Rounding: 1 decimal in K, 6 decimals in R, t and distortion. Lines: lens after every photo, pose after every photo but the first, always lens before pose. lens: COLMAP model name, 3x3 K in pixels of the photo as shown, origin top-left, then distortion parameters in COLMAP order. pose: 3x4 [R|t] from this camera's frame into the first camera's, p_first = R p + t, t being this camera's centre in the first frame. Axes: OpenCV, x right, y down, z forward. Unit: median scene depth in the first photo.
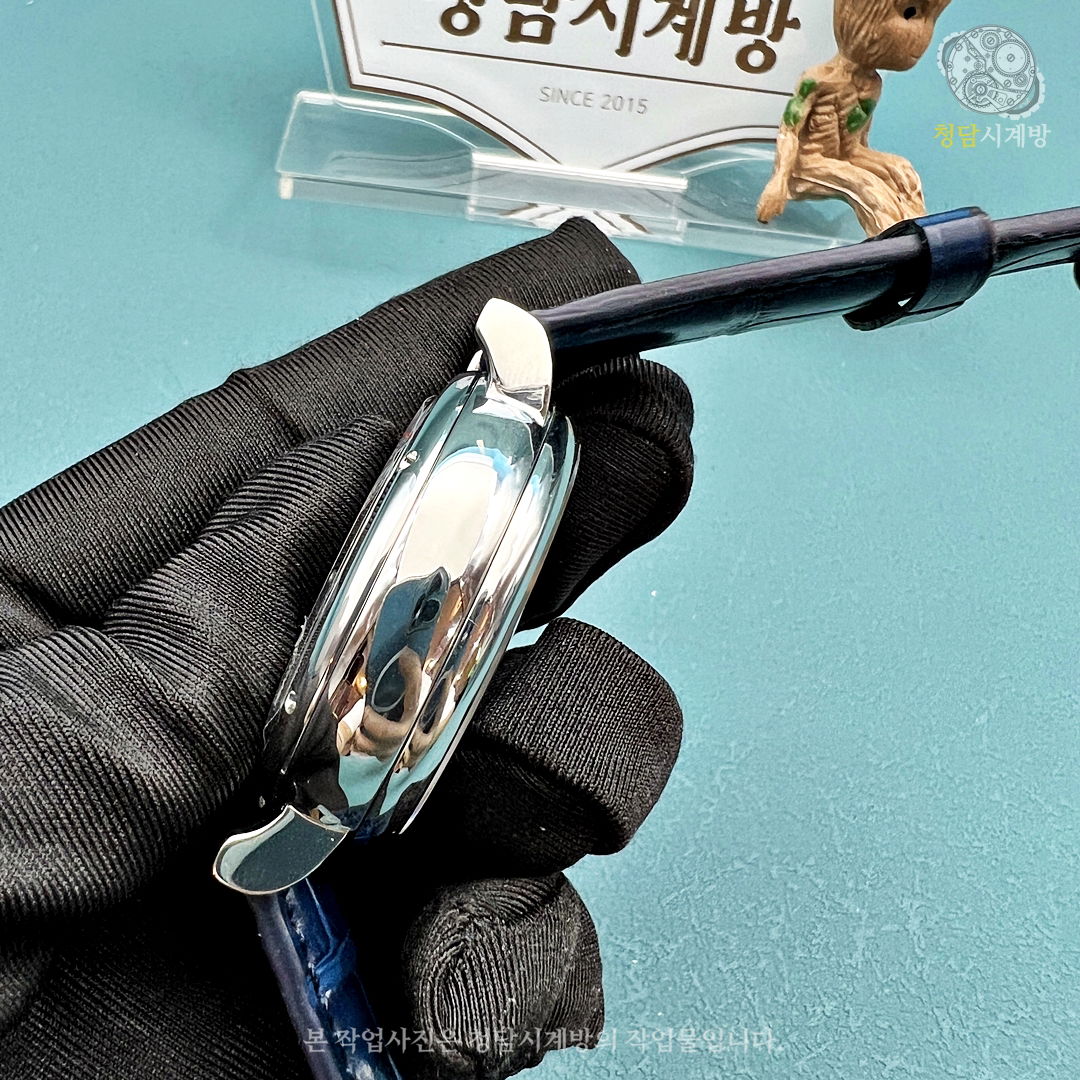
lens RADIAL K [[1112.0, 0, 384.9], [0, 1112.0, 464.4], [0, 0, 1]] dist [-0.009783, 0.003444]
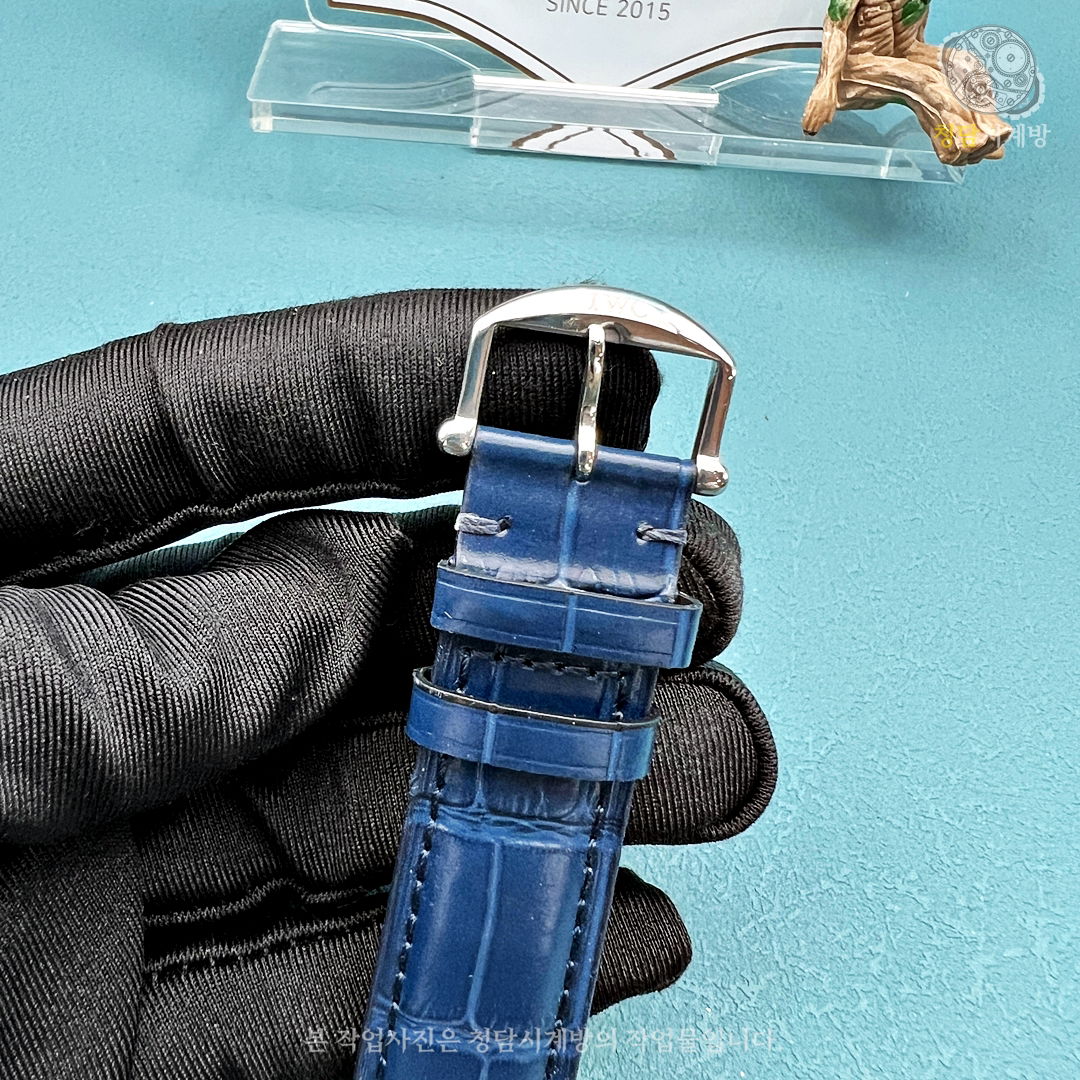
lens RADIAL K [[1117.5, 0, 400.2], [0, 1117.5, 470.6], [0, 0, 1]] dist [-0.011622, 0.007411]
pose [[0.998906, -0.046308, -0.006497, 0.017484], [0.046403, 0.998807, 0.015222, 0.021331], [0.005784, -0.015507, 0.999863, 0.154150]]
